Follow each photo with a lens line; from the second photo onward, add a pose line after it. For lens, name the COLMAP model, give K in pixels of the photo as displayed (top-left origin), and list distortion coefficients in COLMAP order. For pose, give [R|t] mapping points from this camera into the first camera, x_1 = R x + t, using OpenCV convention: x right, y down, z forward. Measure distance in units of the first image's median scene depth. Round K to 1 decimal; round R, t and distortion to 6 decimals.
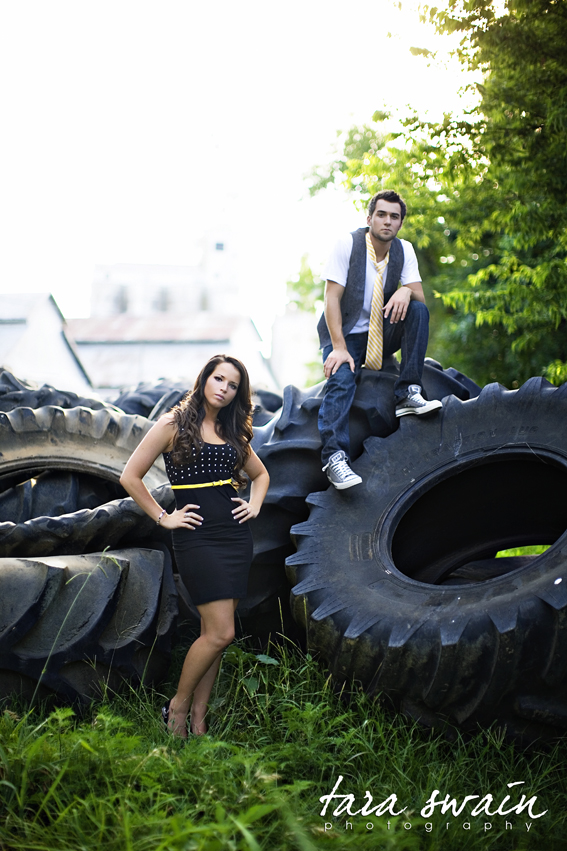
lens RADIAL K [[1182.7, 0, 283.5], [0, 1182.7, 425.5], [0, 0, 1]] dist [-0.097326, 0.034576]
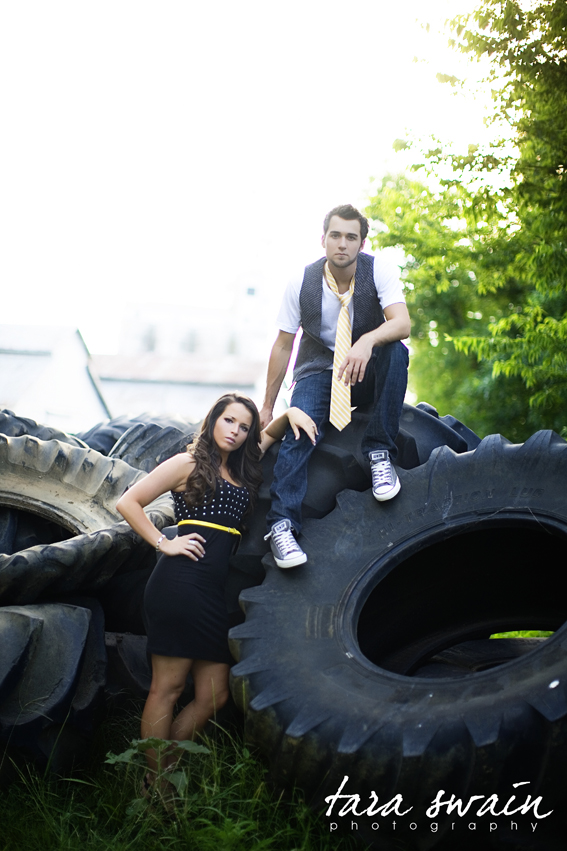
lens RADIAL K [[1182.7, 0, 283.5], [0, 1182.7, 425.5], [0, 0, 1]] dist [-0.097326, 0.034576]
pose [[0.997949, 0.060346, -0.021344, 0.037755], [-0.061165, 0.997323, -0.040081, 0.000492], [0.018868, 0.041304, 0.998968, 0.129683]]
